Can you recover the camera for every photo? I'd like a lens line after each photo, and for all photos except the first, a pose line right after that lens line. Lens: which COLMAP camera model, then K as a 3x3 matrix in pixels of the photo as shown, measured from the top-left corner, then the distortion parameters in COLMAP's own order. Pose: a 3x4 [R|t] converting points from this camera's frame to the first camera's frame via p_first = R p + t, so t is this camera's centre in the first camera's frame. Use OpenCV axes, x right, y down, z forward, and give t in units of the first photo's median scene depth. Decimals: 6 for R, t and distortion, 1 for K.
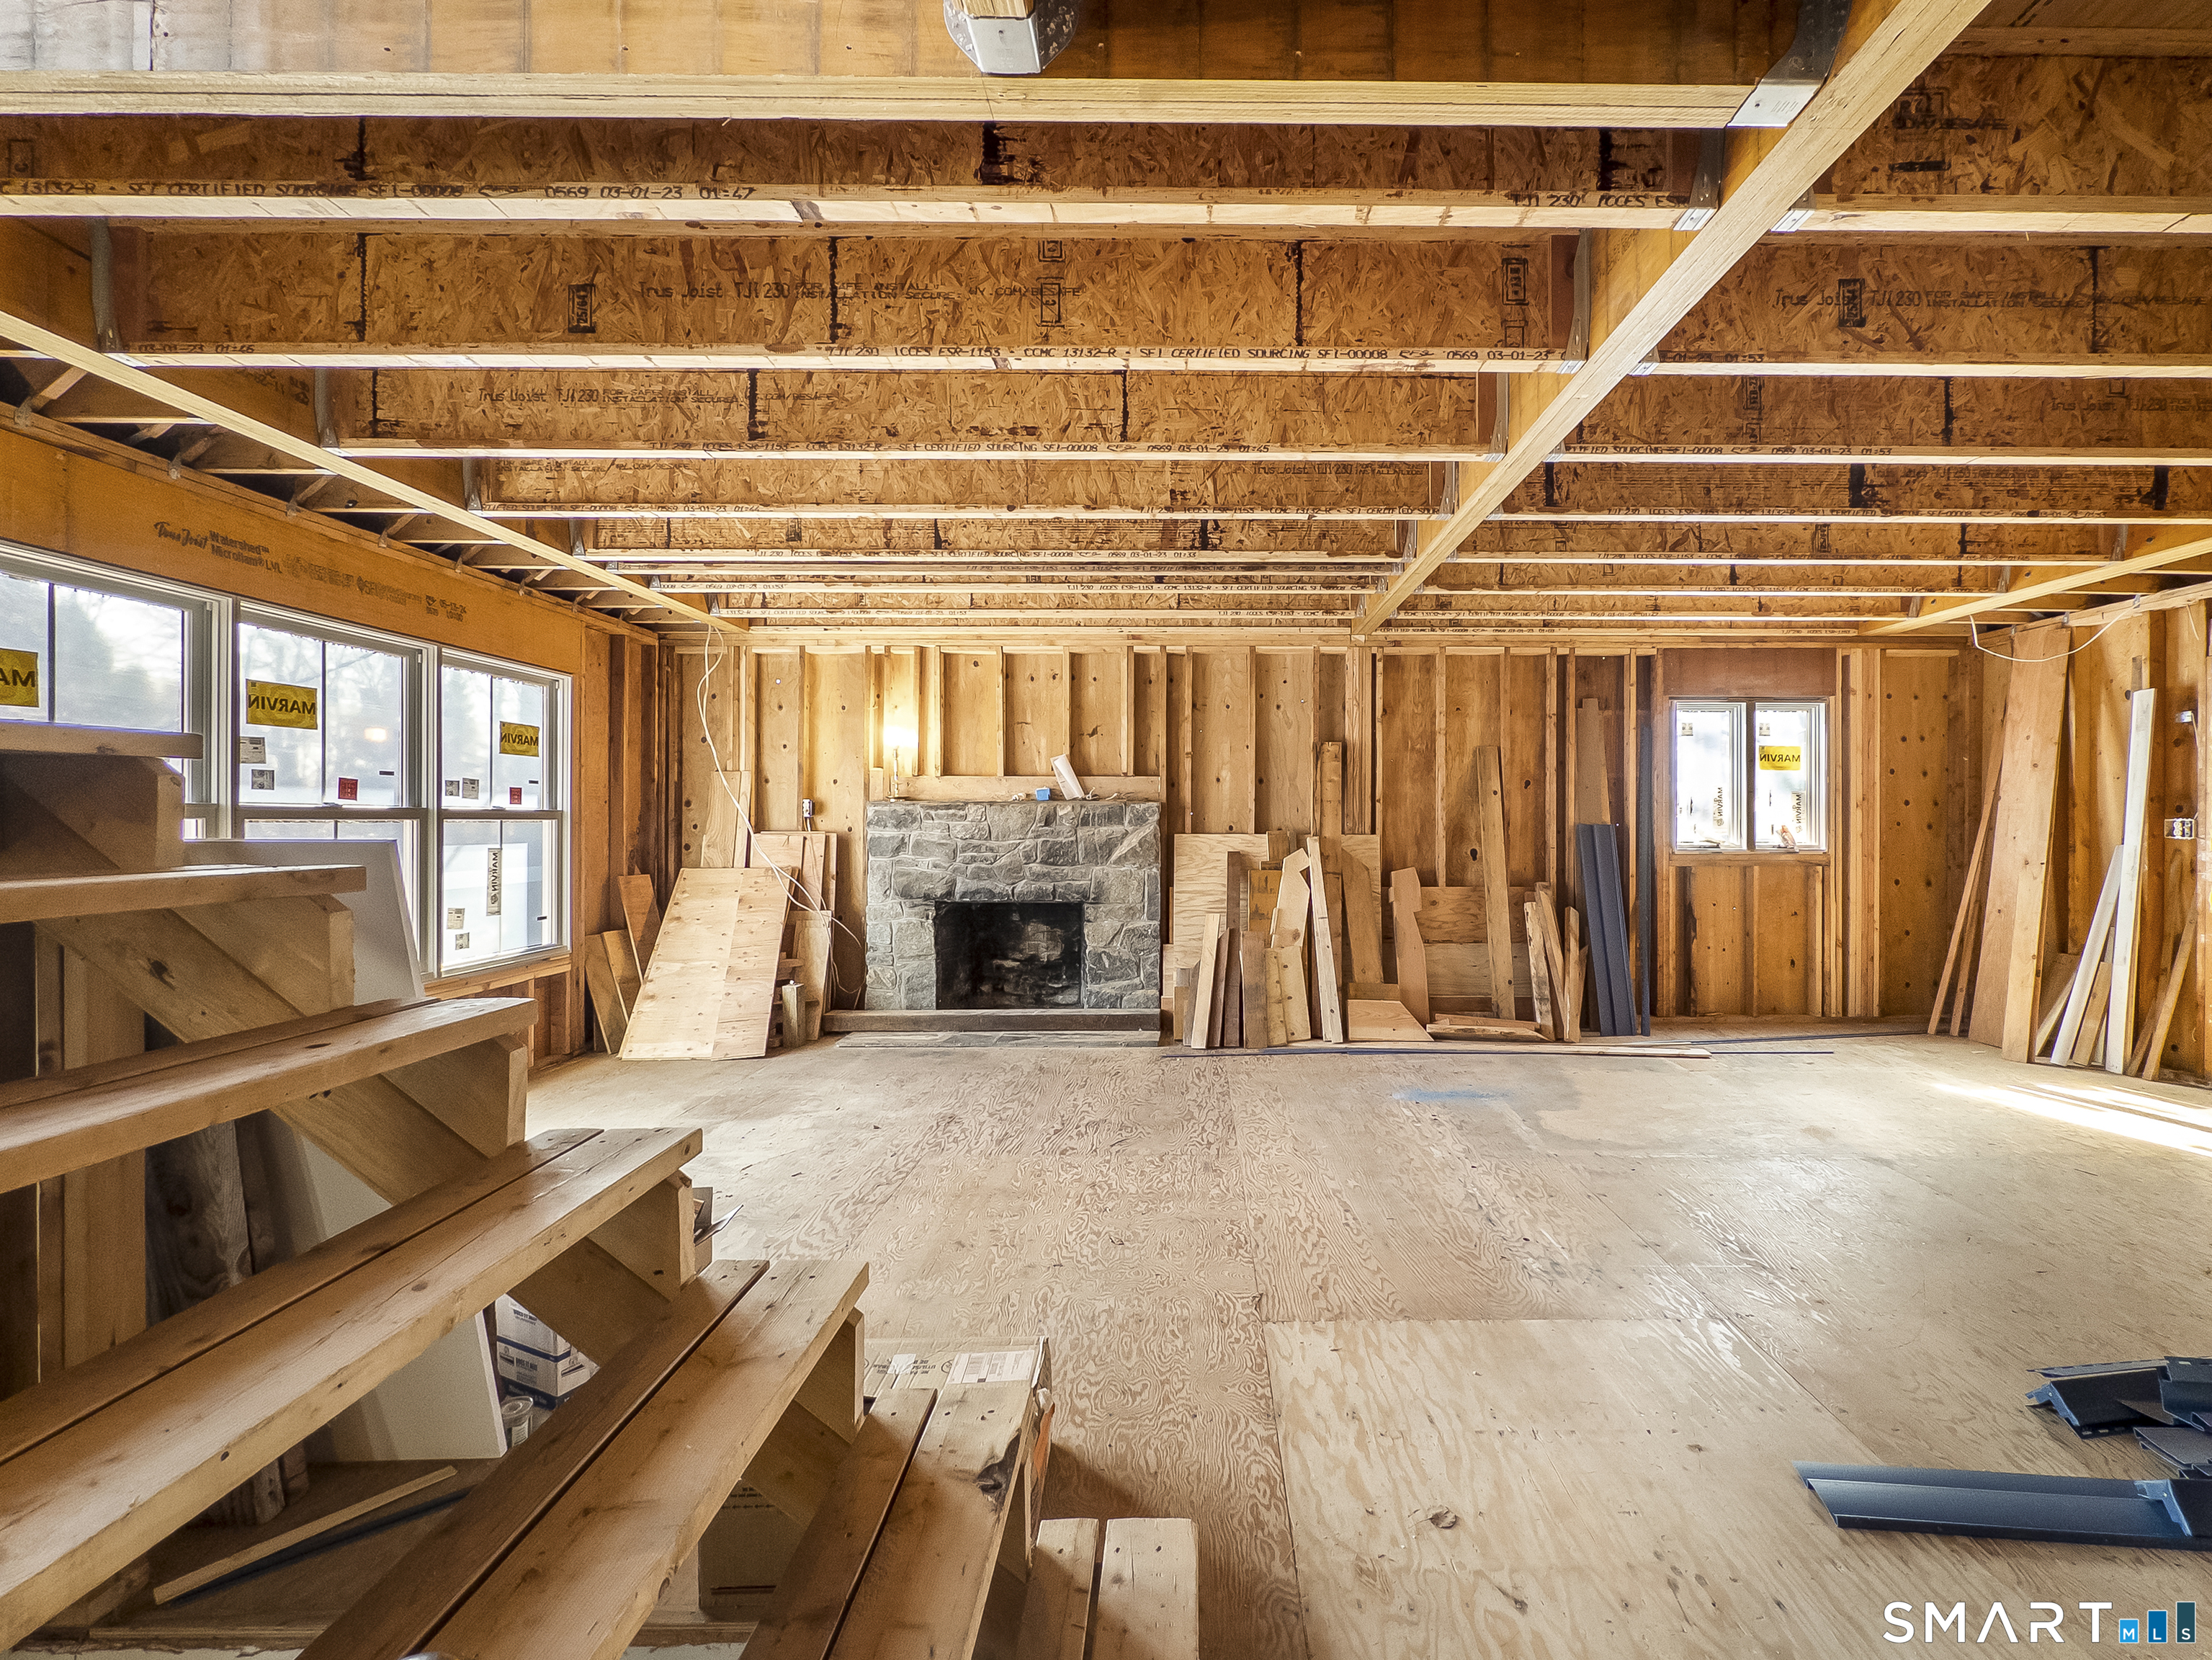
lens RADIAL K [[930.5, 0, 1204.8], [0, 930.5, 817.3], [0, 0, 1]] dist [-0.017140, 0.002237]
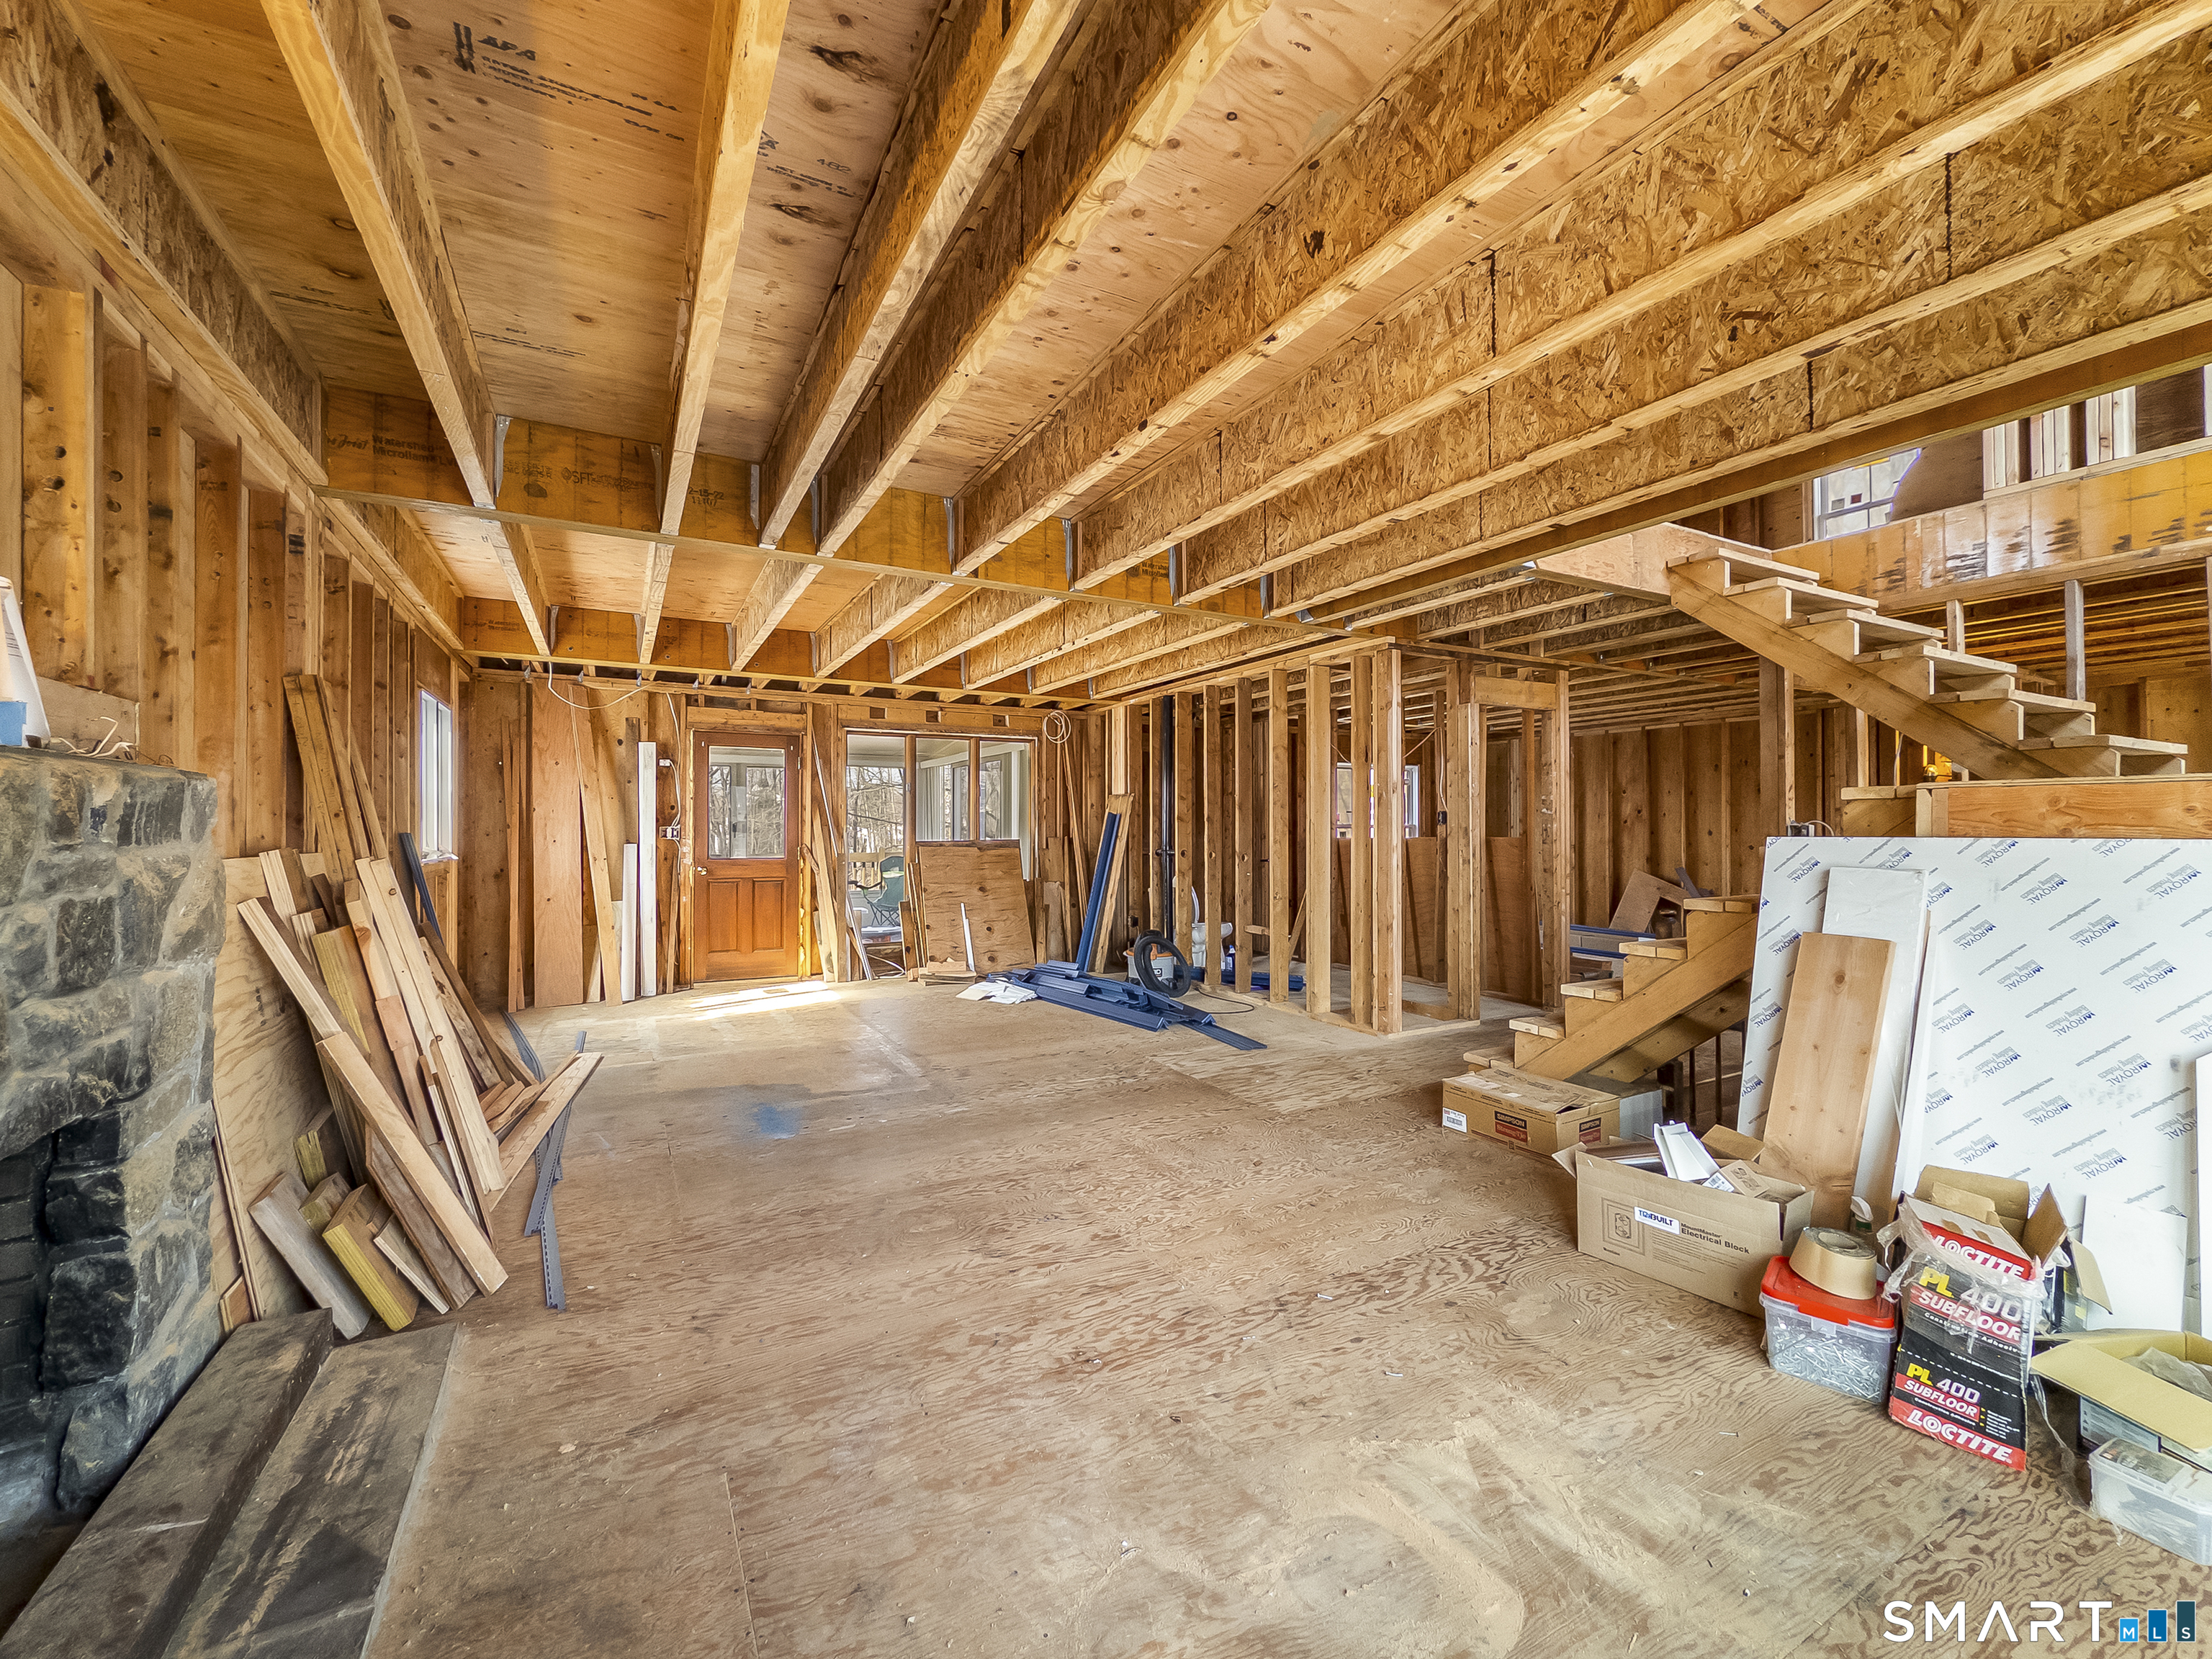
lens RADIAL K [[908.8, 0, 1087.9], [0, 908.8, 825.3], [0, 0, 1]] dist [-0.006440, -0.000112]
pose [[-0.450917, 0.001592, 0.892564, -0.562029], [-0.000685, 0.999997, -0.002129, 0.003093], [-0.892566, -0.001571, -0.450915, 0.911907]]
